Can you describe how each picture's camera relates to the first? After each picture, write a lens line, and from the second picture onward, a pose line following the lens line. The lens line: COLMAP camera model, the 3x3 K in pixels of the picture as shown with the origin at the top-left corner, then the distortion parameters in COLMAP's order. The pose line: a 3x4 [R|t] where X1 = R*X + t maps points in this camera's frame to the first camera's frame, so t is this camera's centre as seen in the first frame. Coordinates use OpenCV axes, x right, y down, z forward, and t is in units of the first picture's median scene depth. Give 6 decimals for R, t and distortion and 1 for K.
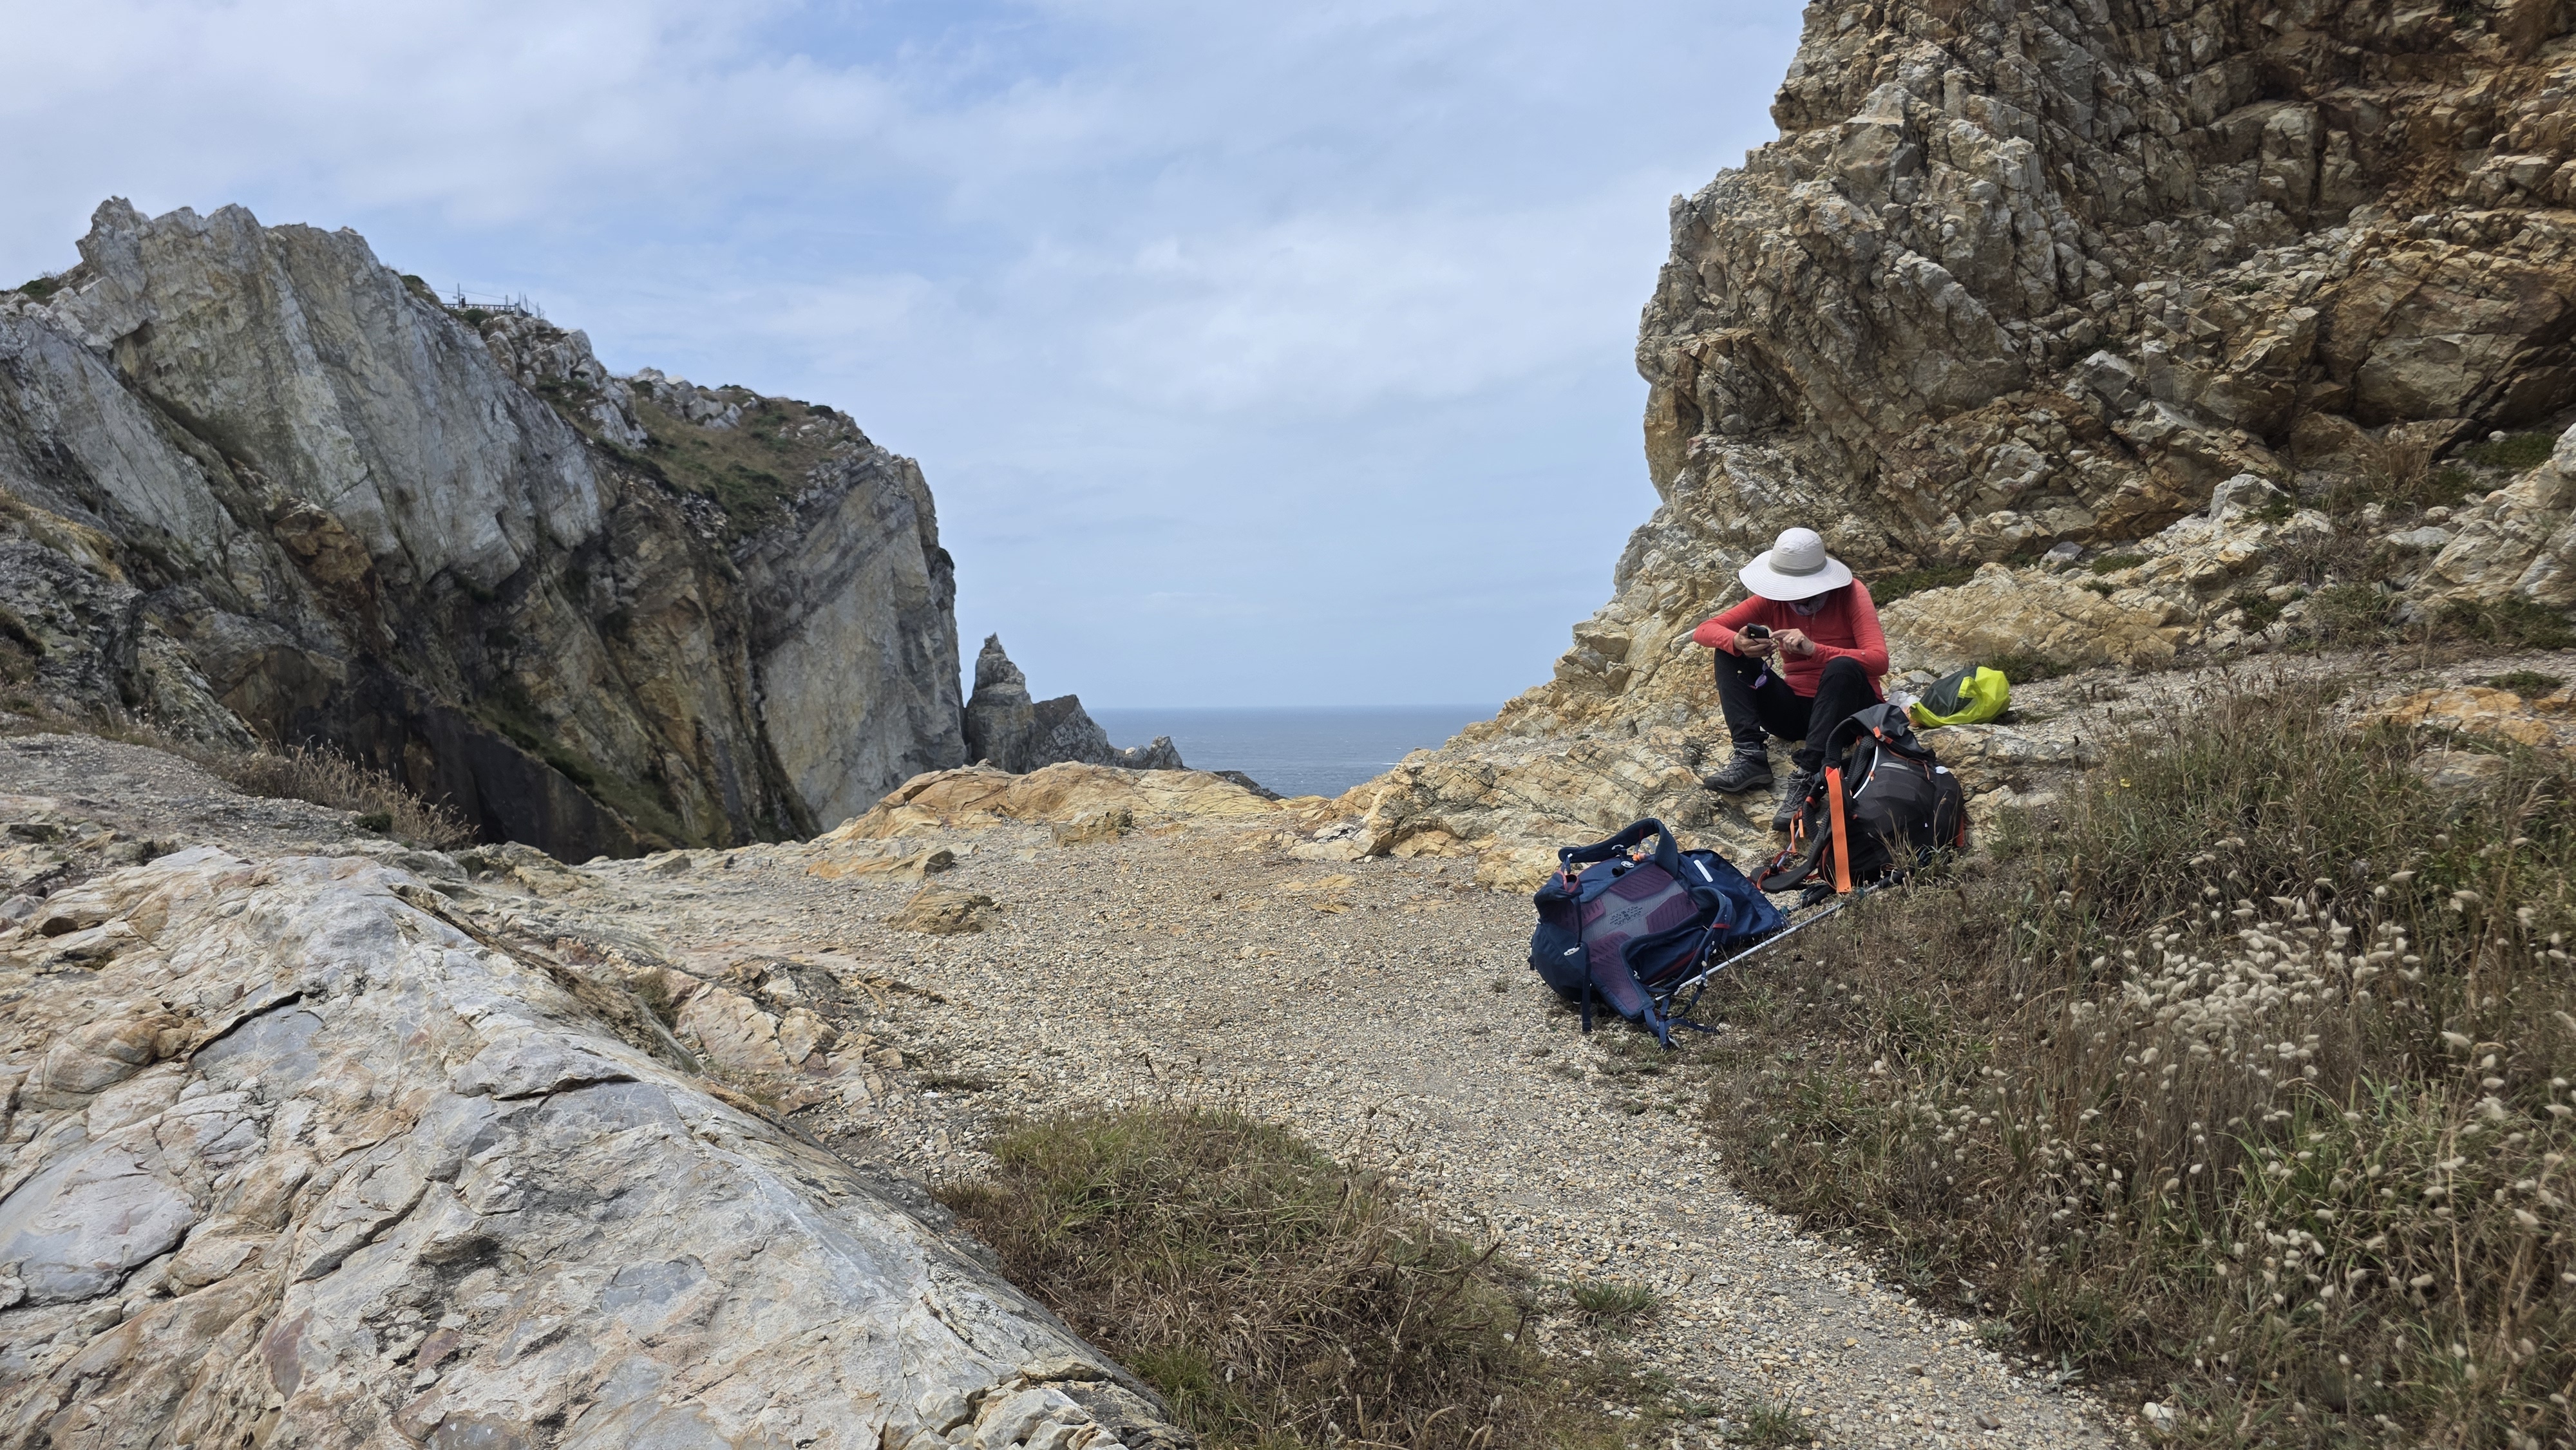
lens RADIAL K [[1724.0, 0, 1328.0], [0, 1724.0, 759.3], [0, 0, 1]] dist [0.050664, -0.043564]
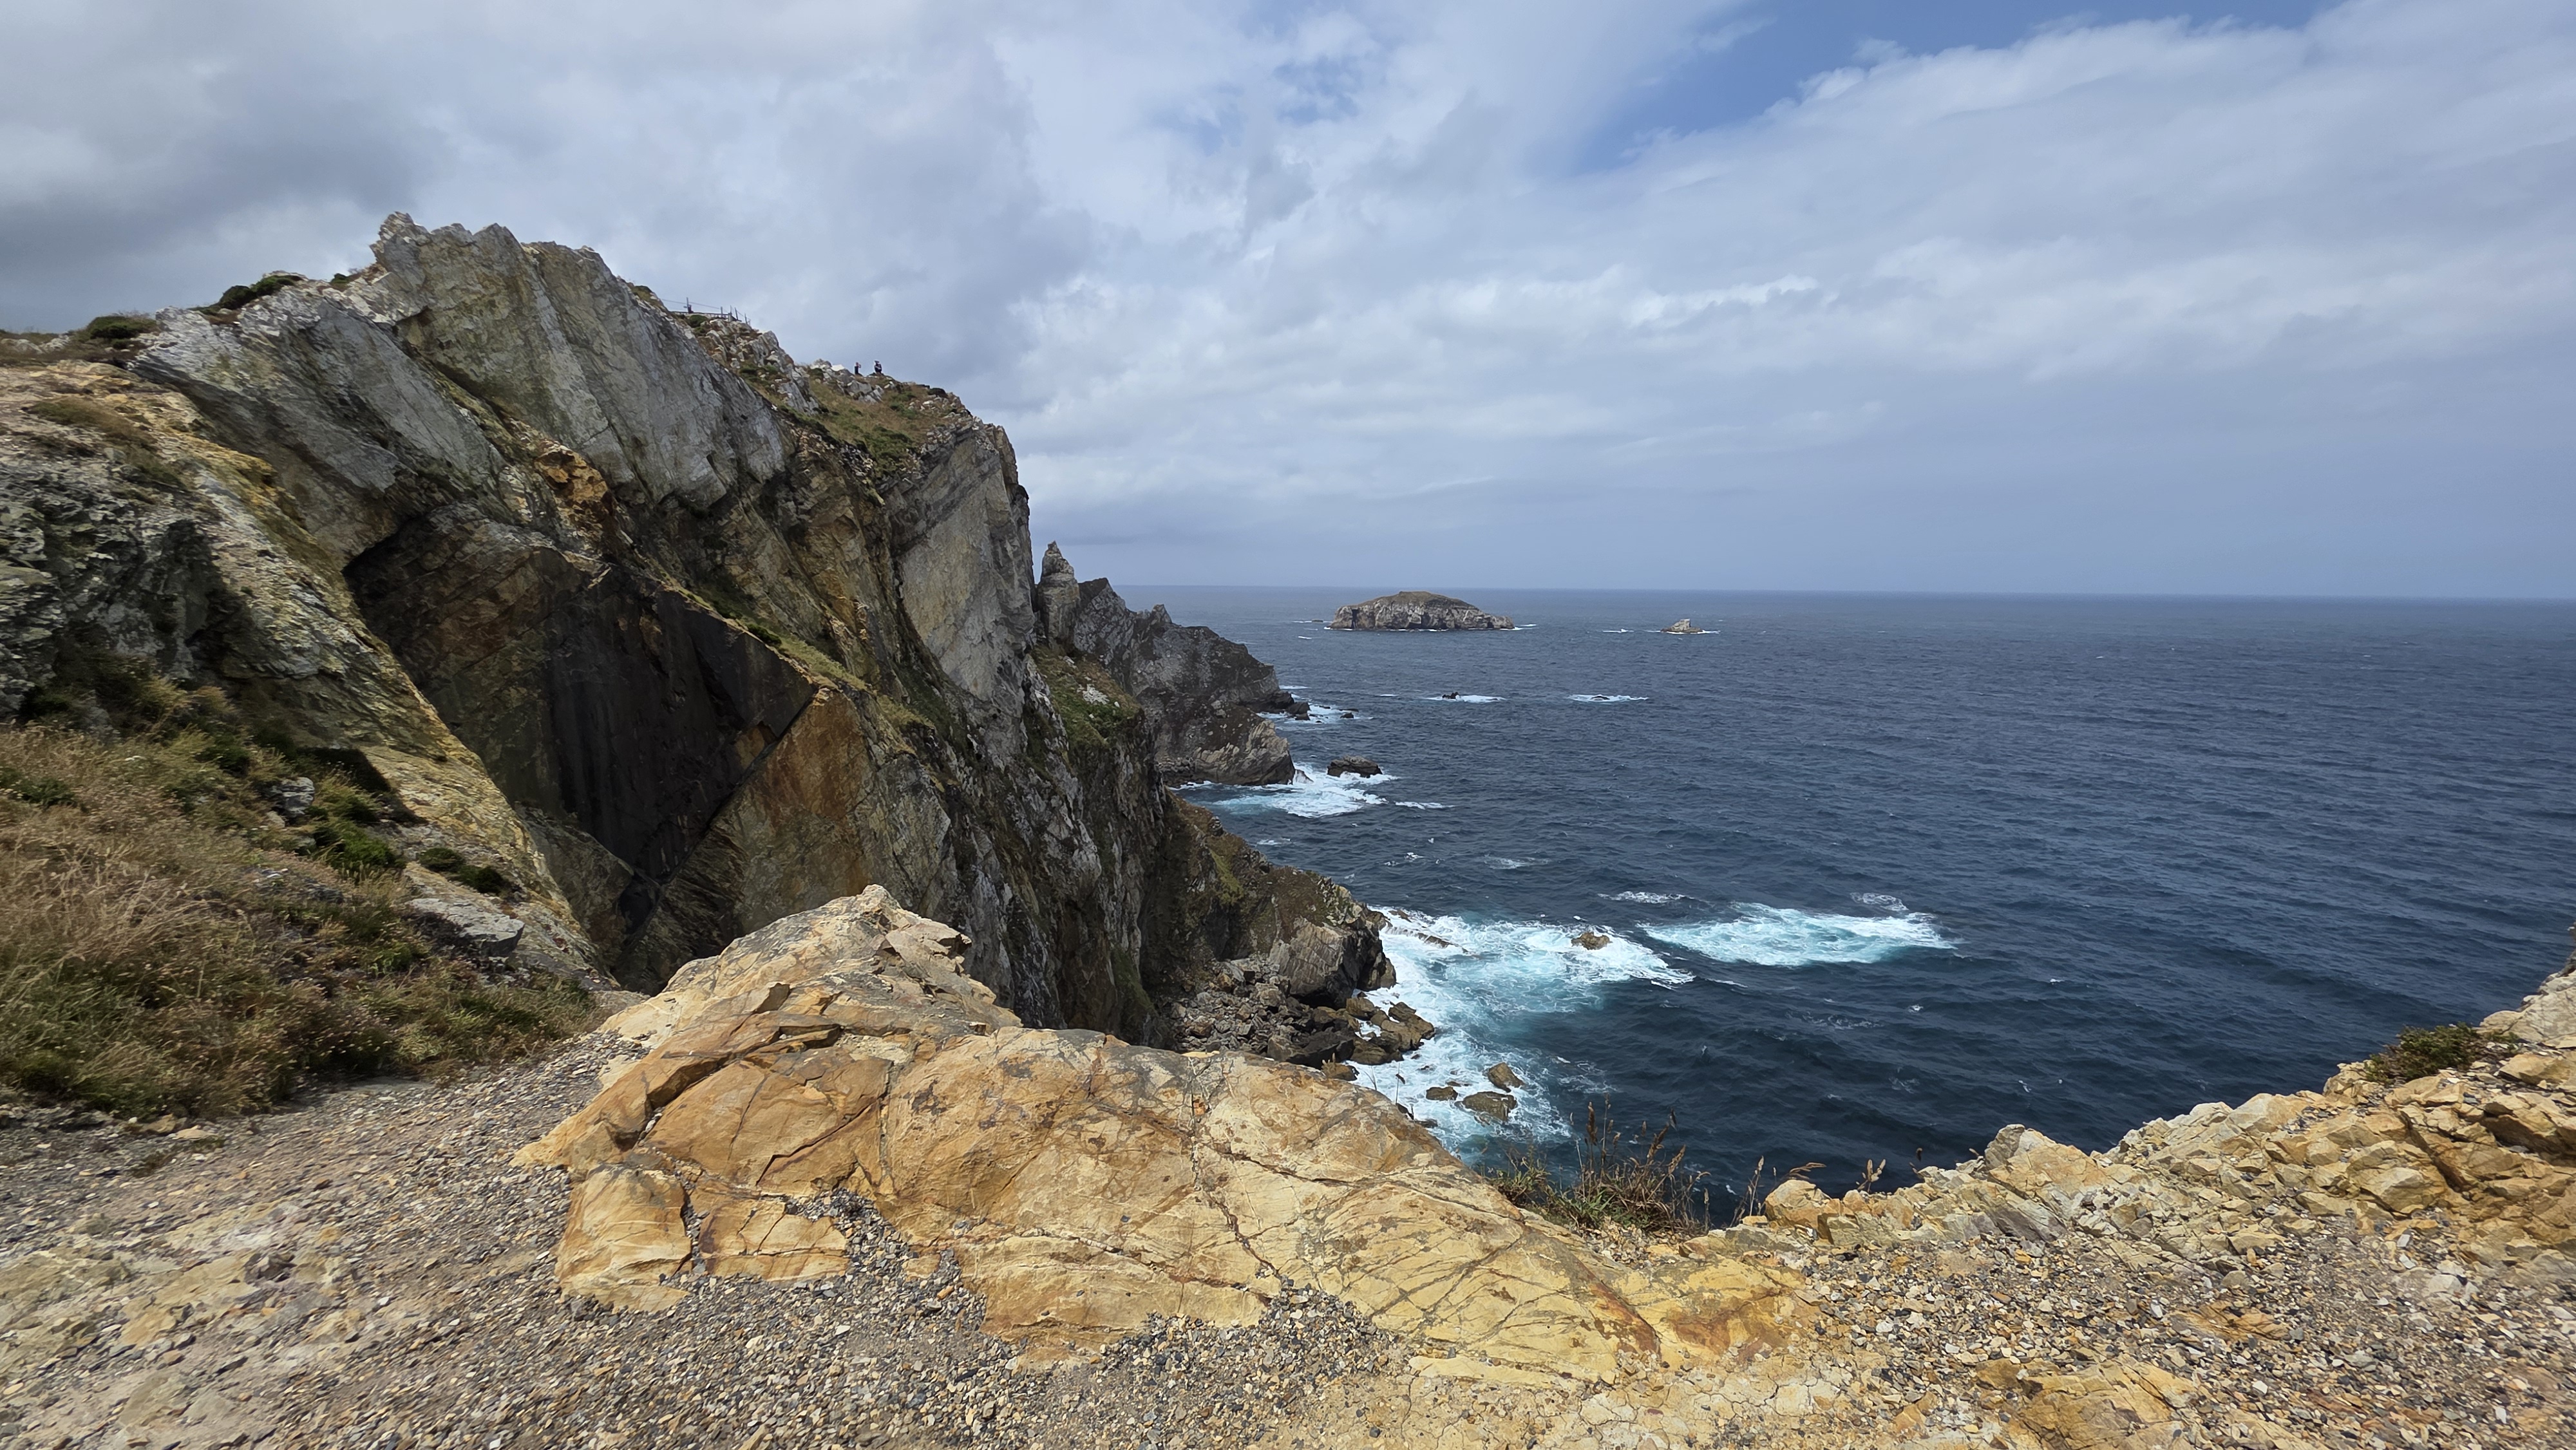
lens RADIAL K [[1025.6, 0, 1294.1], [0, 1025.6, 734.3], [0, 0, 1]] dist [0.002436, -0.001474]
pose [[0.999260, 0.013504, 0.036003, -0.016179], [-0.017428, 0.993666, 0.111017, -0.016689], [-0.034276, -0.111562, 0.993166, 0.126767]]
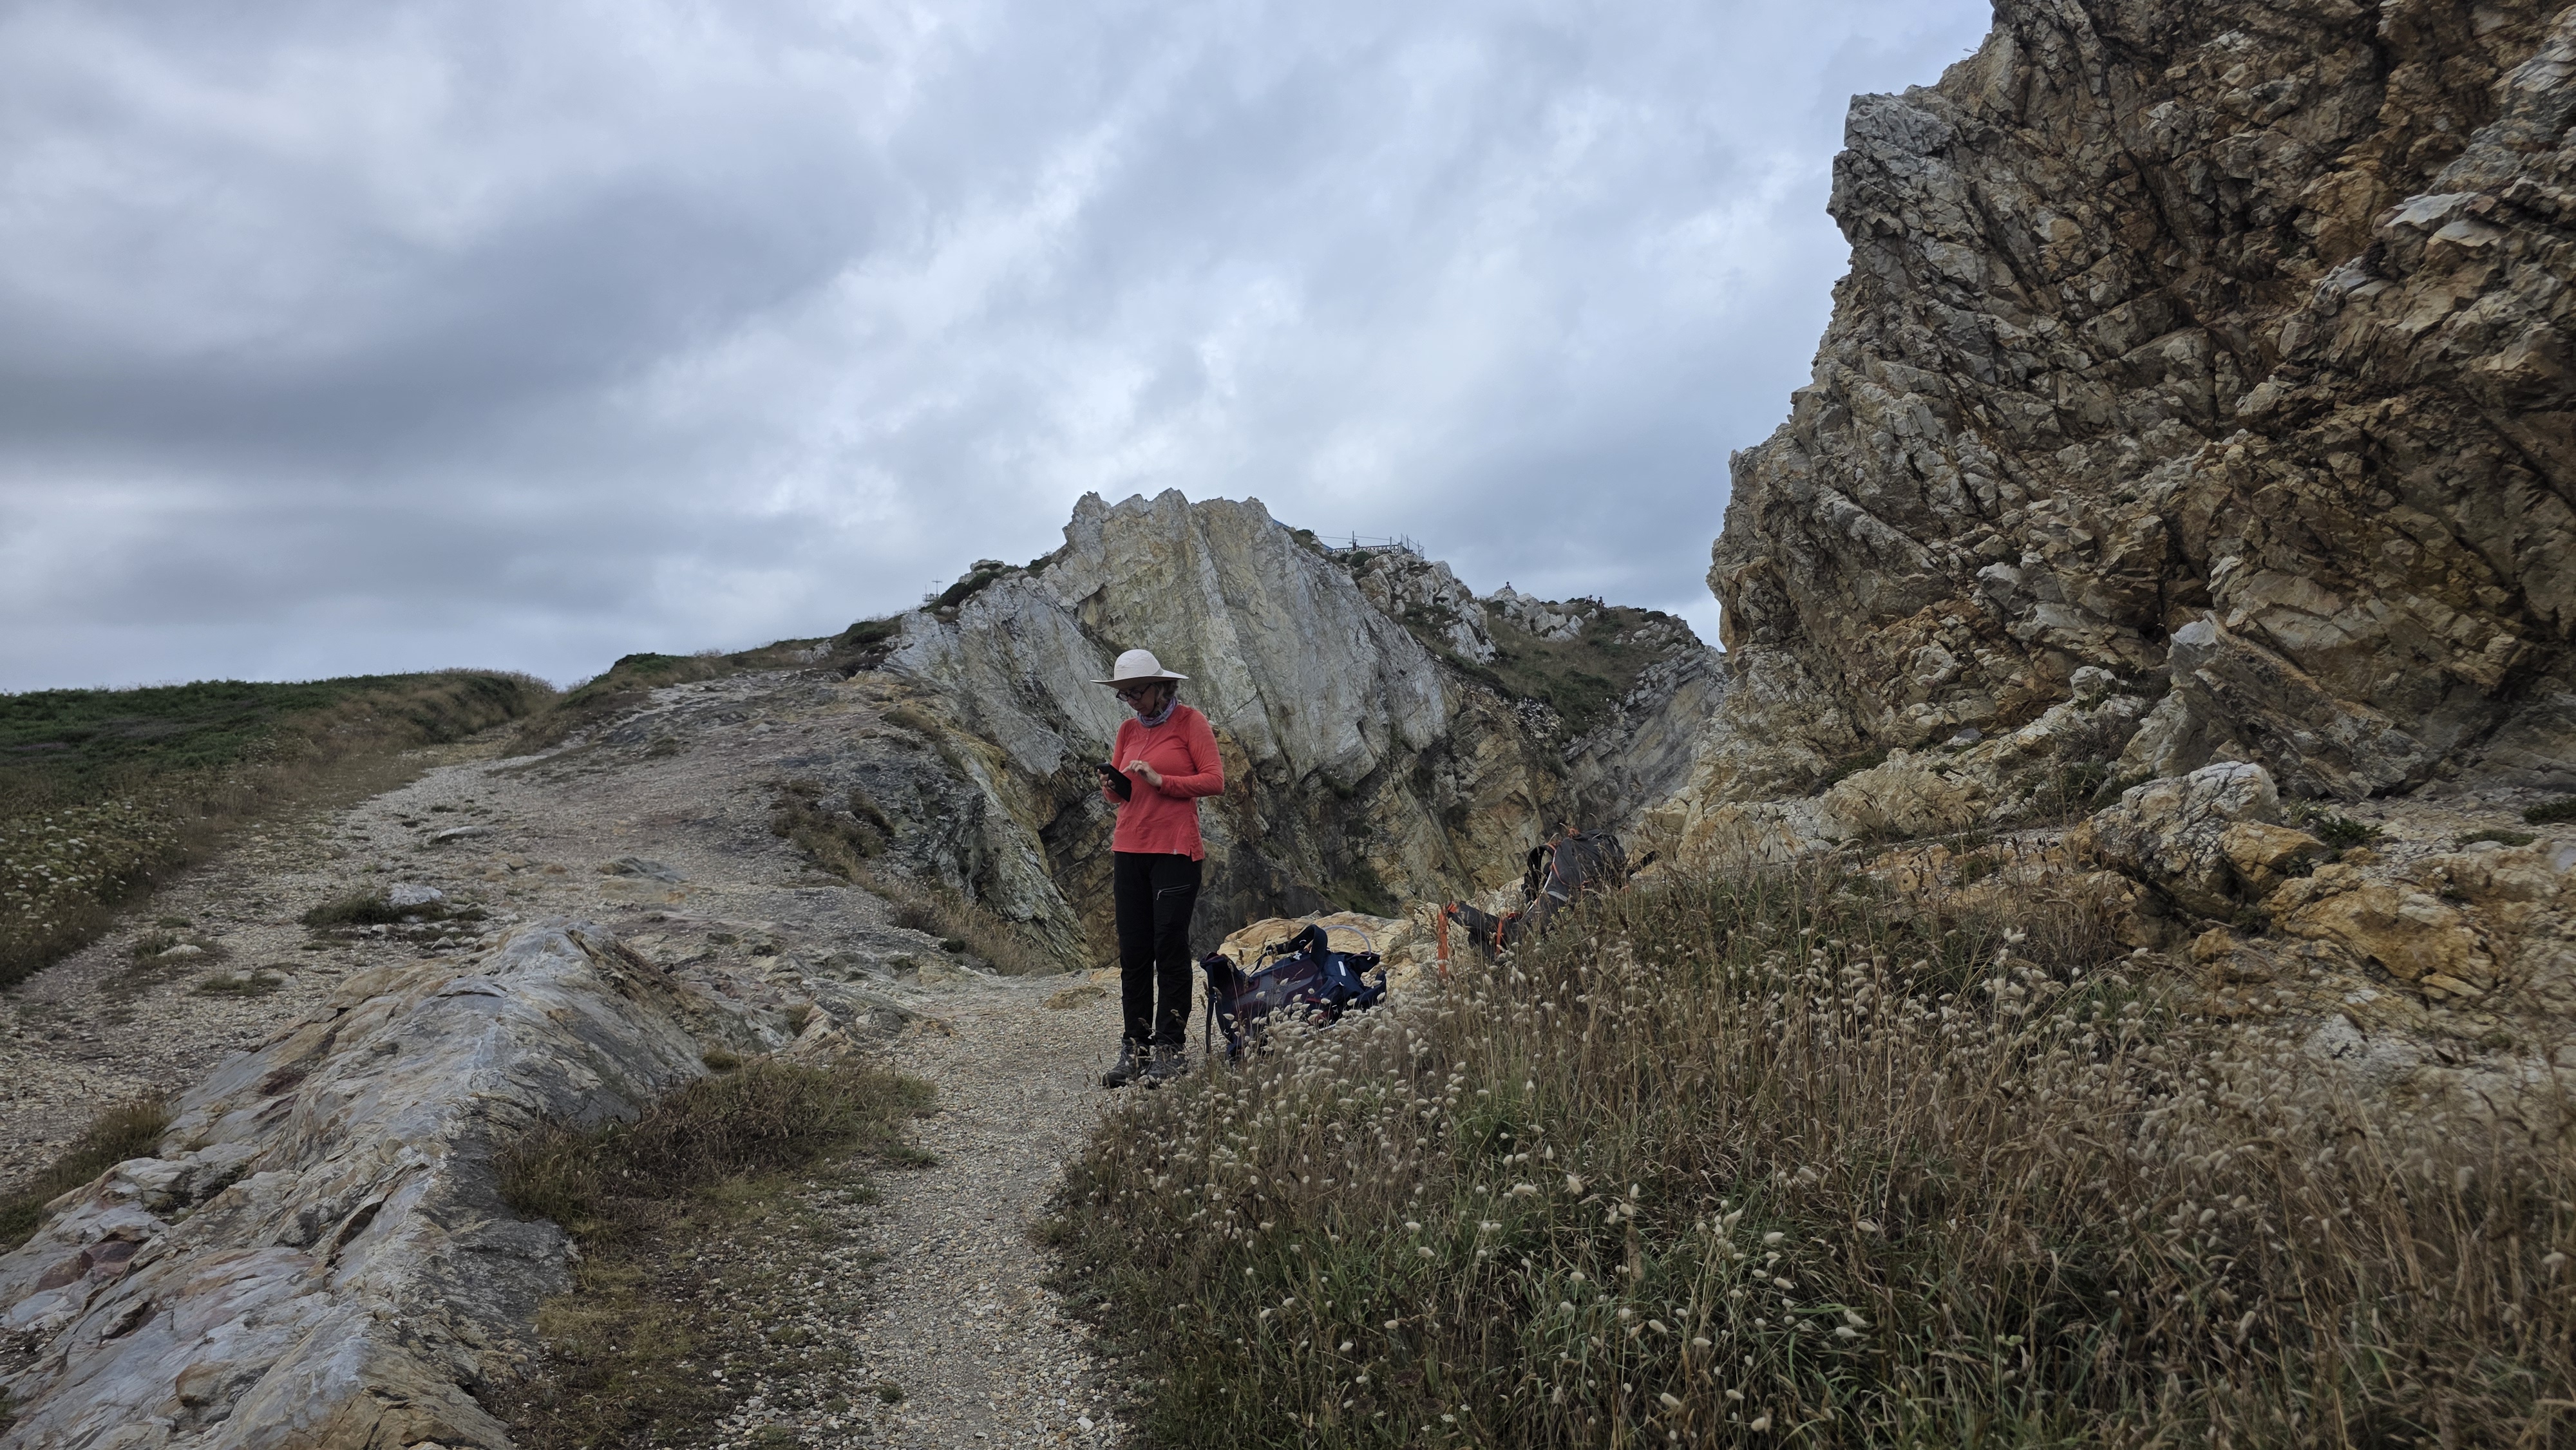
lens RADIAL K [[1724.0, 0, 1374.1], [0, 1724.0, 768.9], [0, 0, 1]] dist [0.050664, -0.043564]
pose [[0.890018, -0.015974, -0.455646, 0.076844], [-0.032061, 0.994719, -0.097498, 0.003248], [0.454797, 0.101383, 0.884805, -0.023872]]
